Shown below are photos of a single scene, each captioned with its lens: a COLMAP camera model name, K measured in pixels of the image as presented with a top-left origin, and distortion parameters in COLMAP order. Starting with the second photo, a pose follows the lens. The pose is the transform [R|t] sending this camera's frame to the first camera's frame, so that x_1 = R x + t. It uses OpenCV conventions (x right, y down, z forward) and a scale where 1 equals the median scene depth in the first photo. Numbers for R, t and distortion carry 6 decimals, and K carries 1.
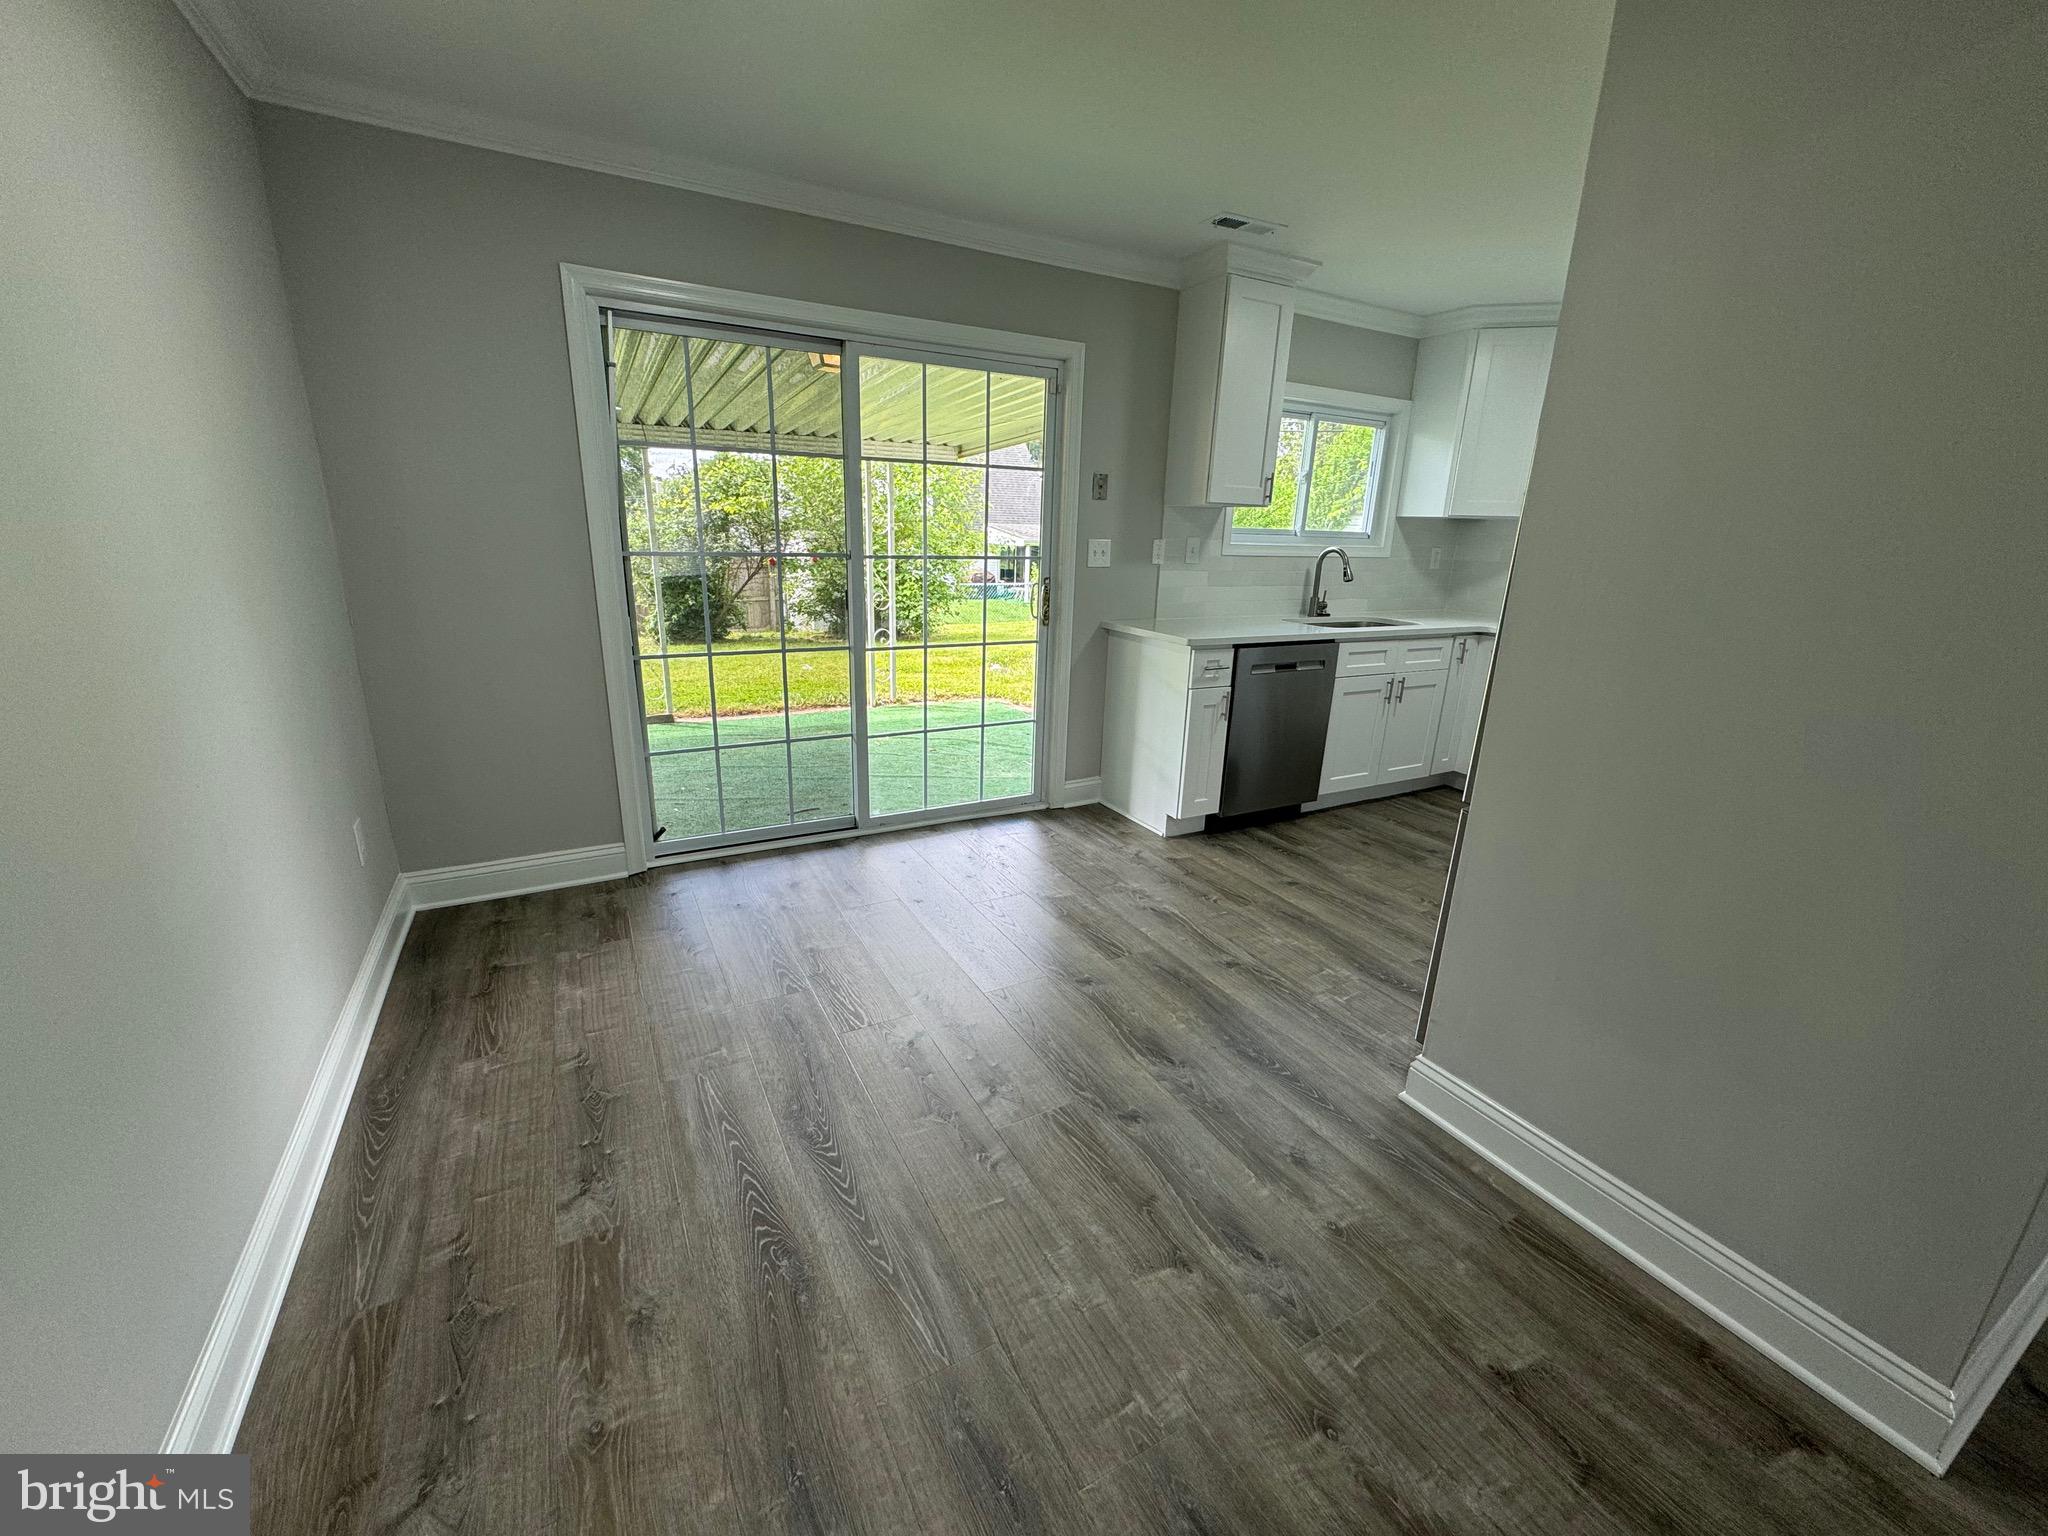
lens RADIAL K [[823.9, 0, 1020.0], [0, 823.9, 758.4], [0, 0, 1]] dist [-0.003451, 0.000504]
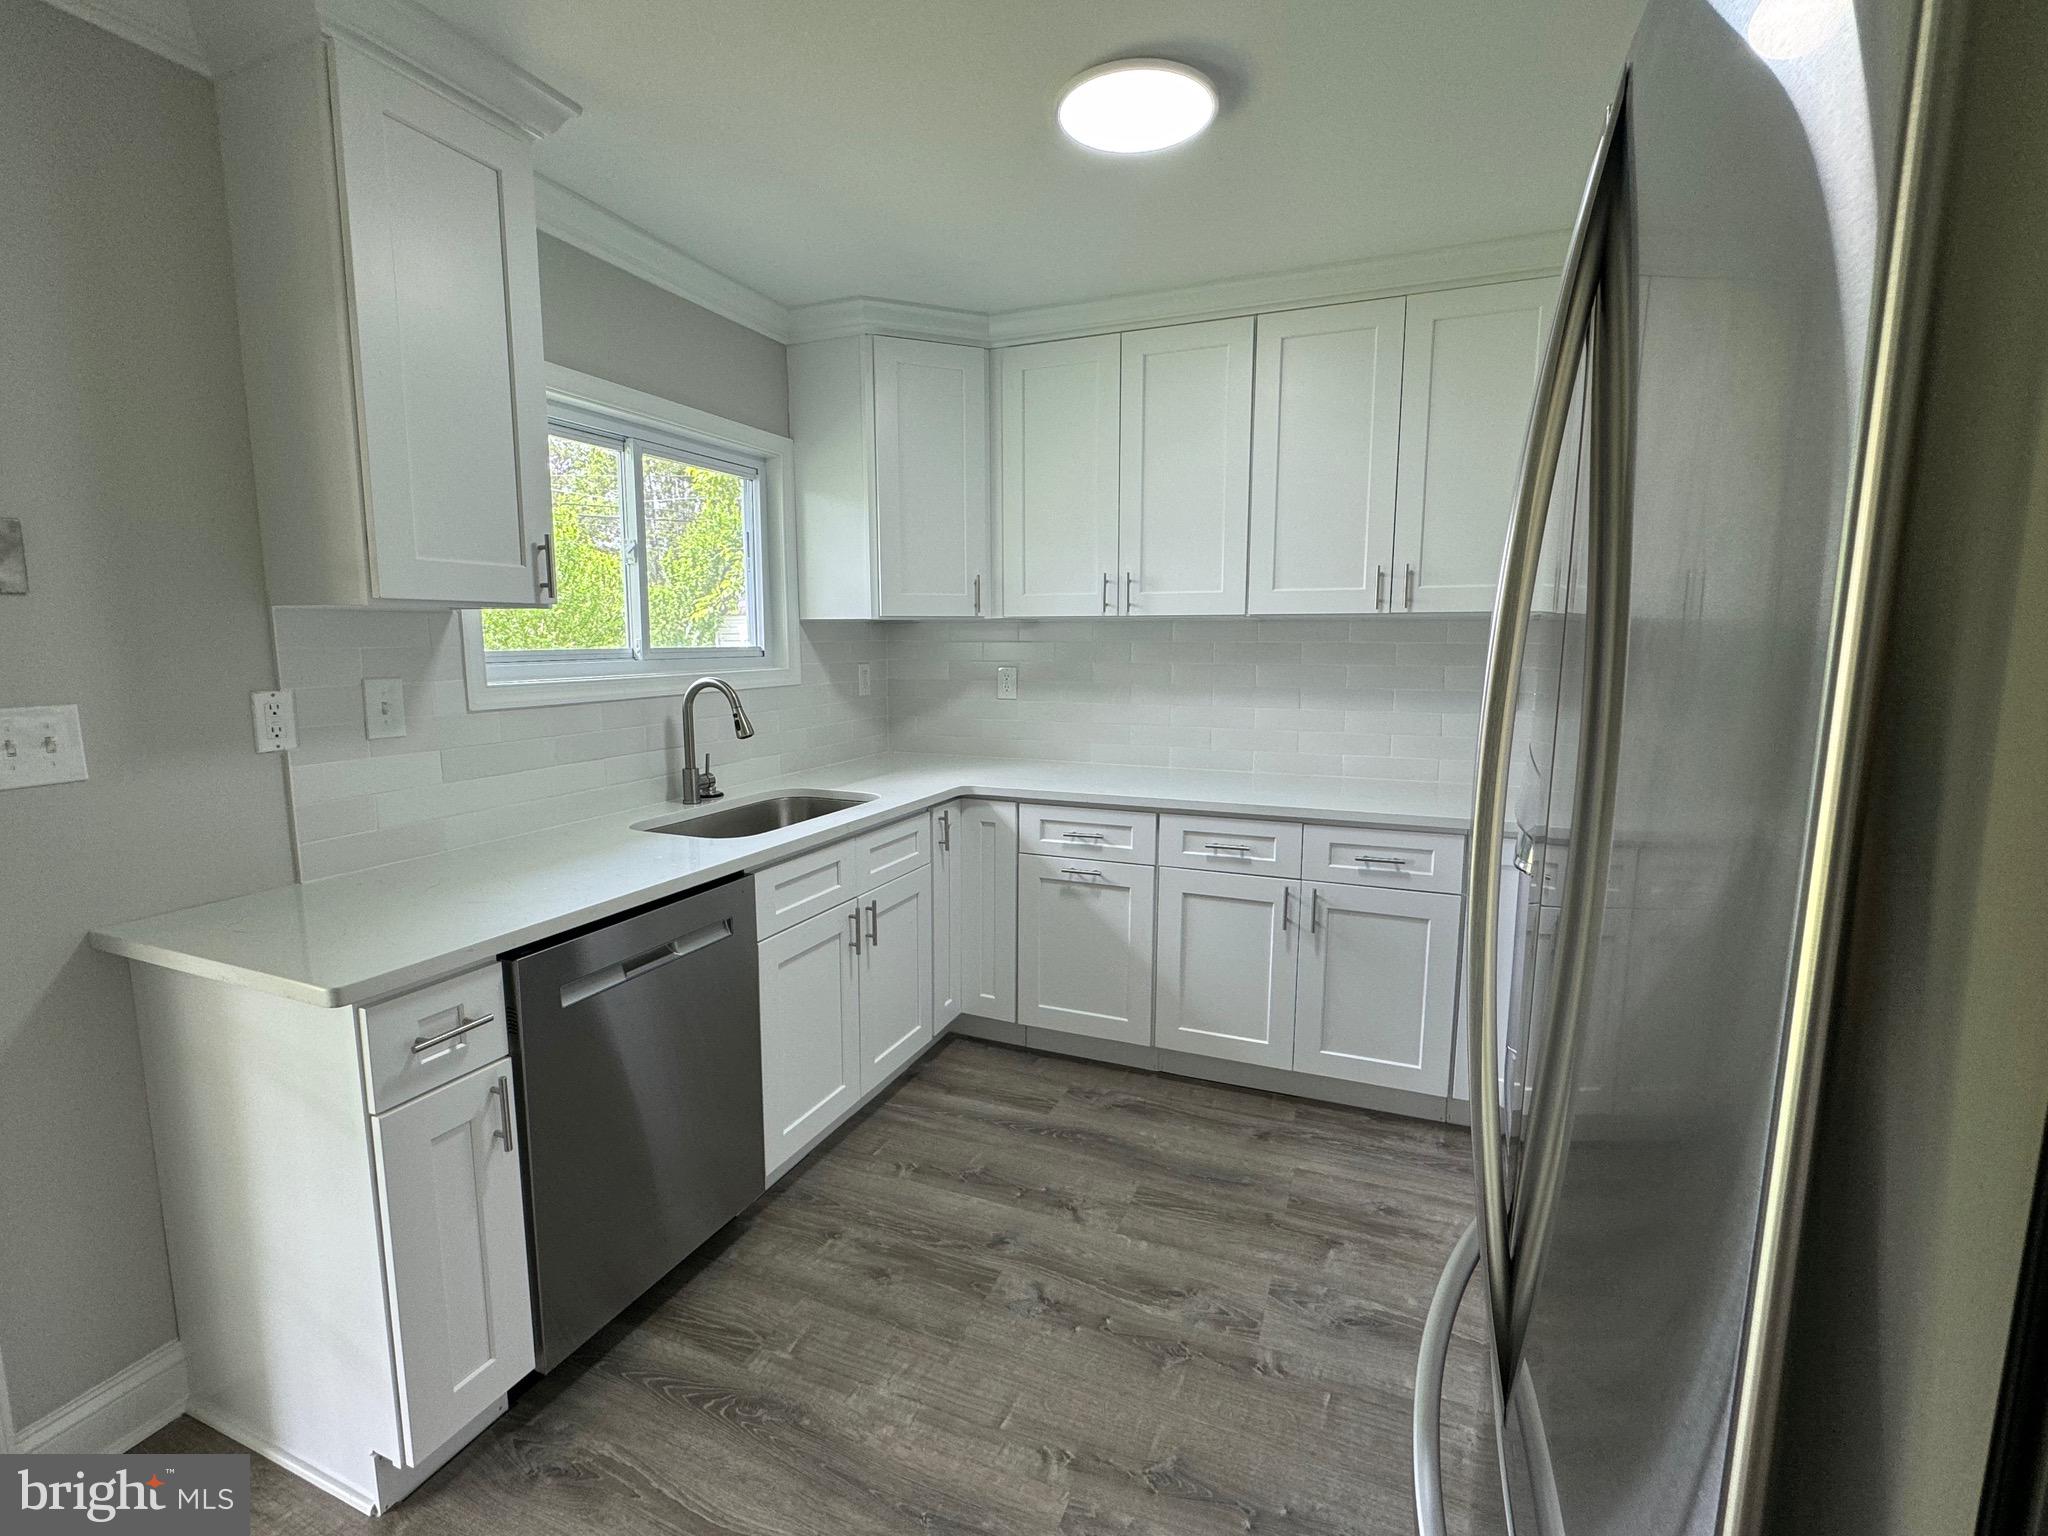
lens RADIAL K [[926.7, 0, 1015.3], [0, 926.7, 760.3], [0, 0, 1]] dist [-0.003080, -0.000123]
pose [[0.781998, -0.116298, 0.612335, 0.168519], [0.196469, 0.978347, -0.065093, -0.130823], [-0.591506, 0.171208, 0.787914, 0.432865]]
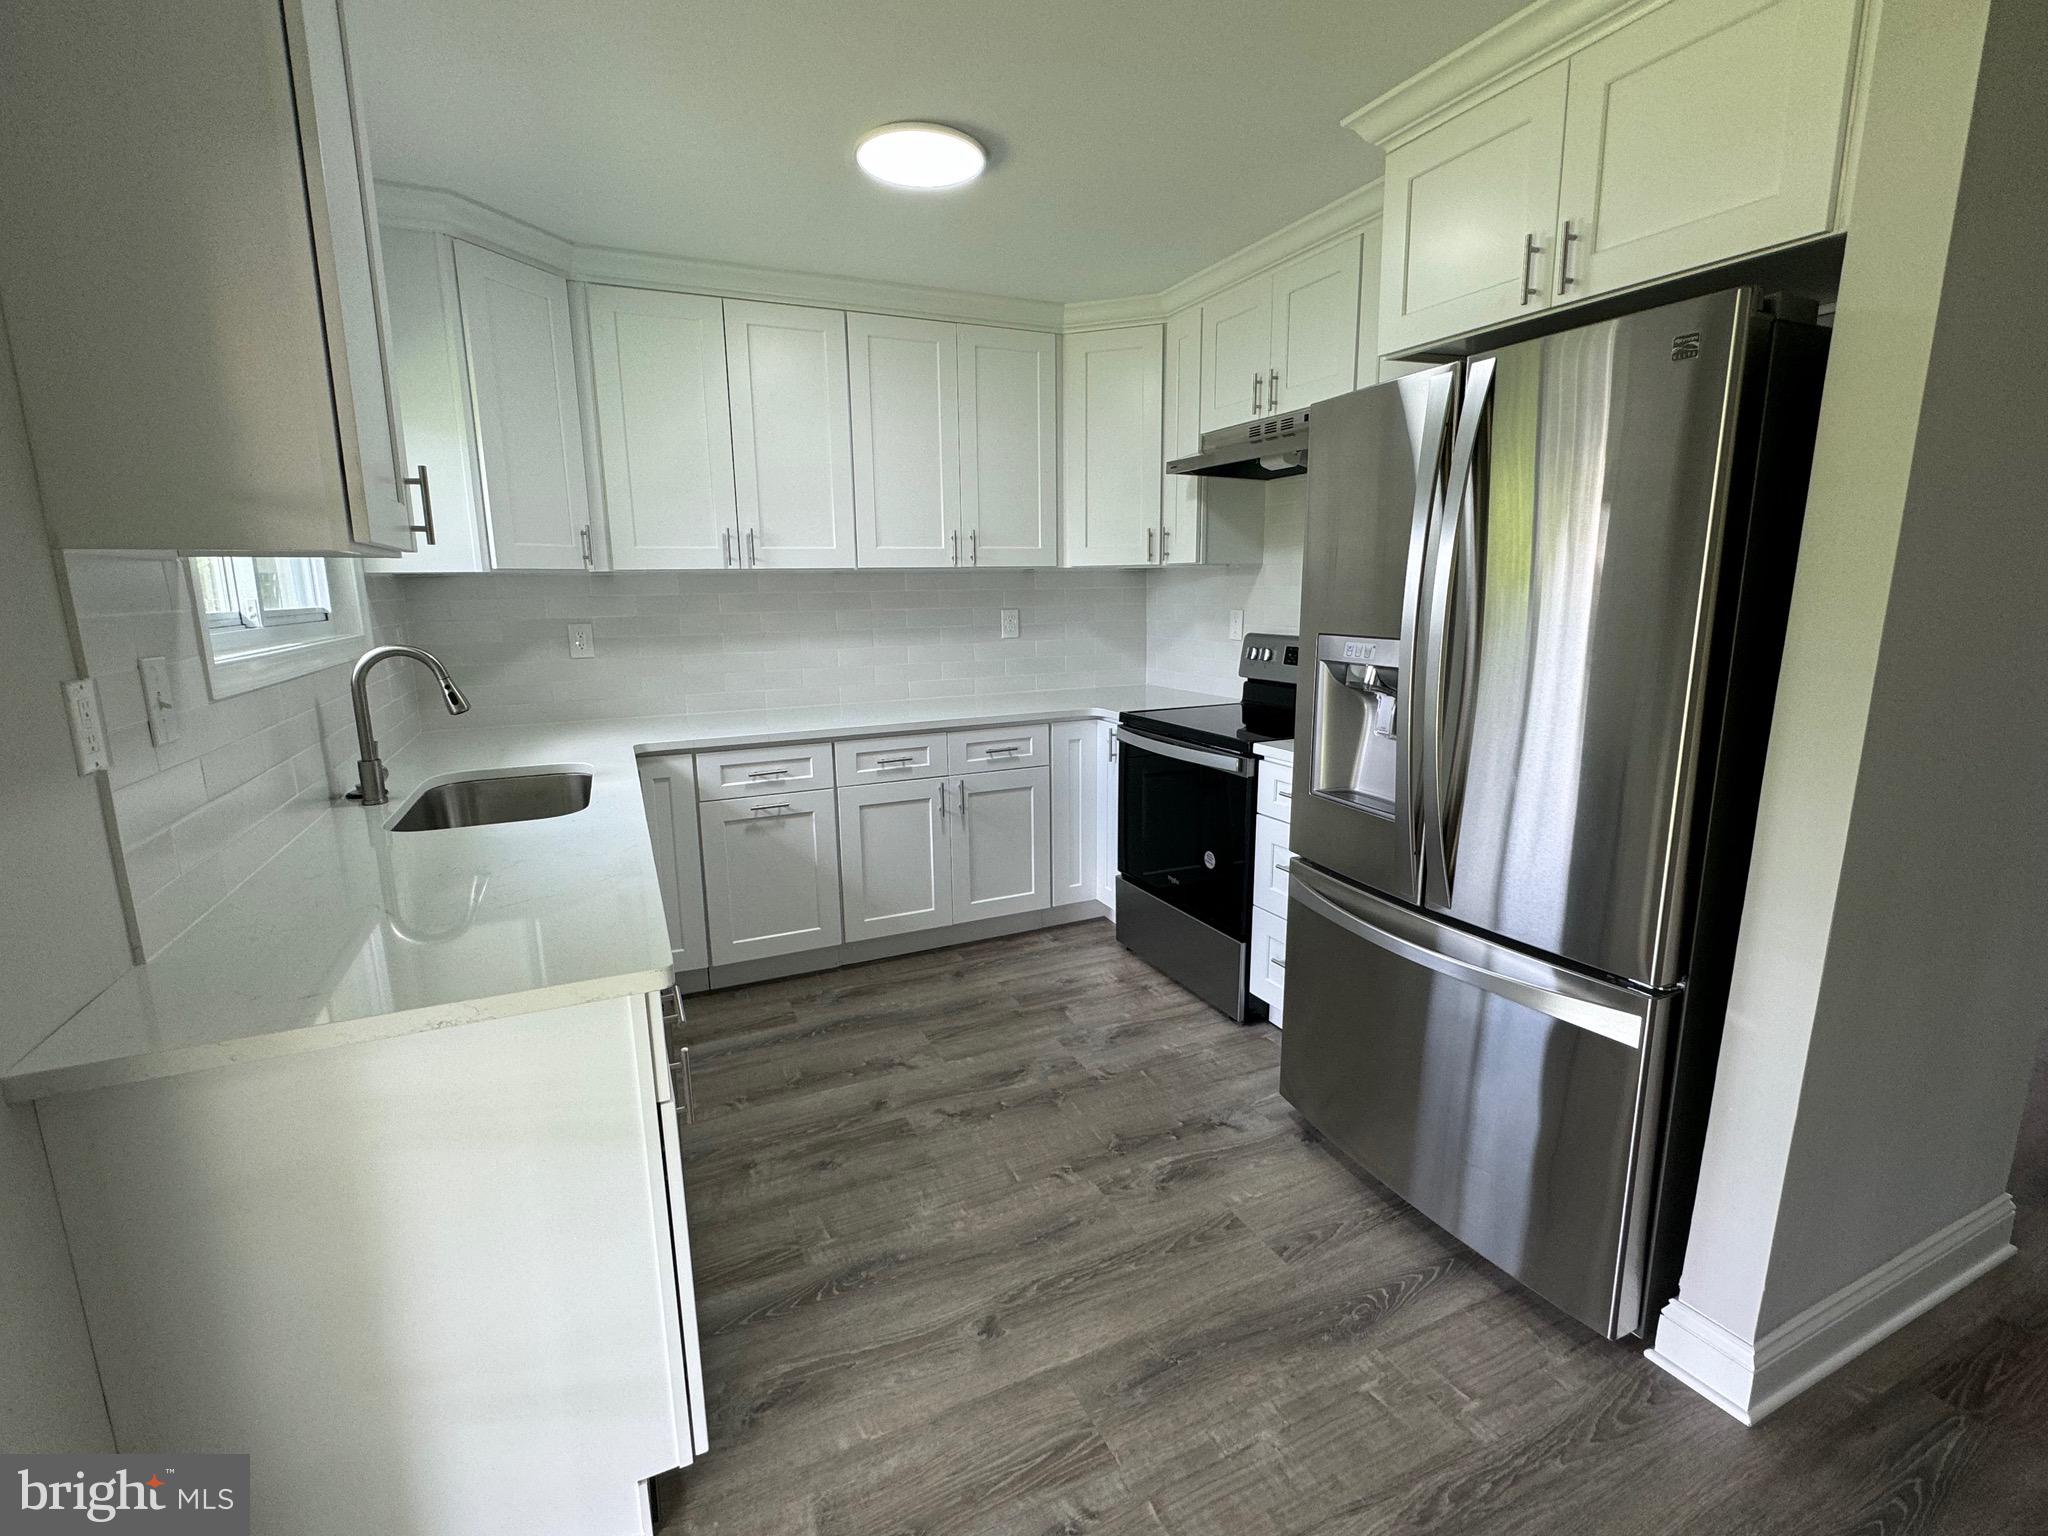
lens RADIAL K [[926.7, 0, 1022.0], [0, 926.7, 760.0], [0, 0, 1]] dist [-0.003080, -0.000123]
pose [[0.067288, -0.219331, 0.973327, -0.096407], [0.289351, 0.937904, 0.191345, -0.206807], [-0.954855, 0.268758, 0.126574, 0.669402]]
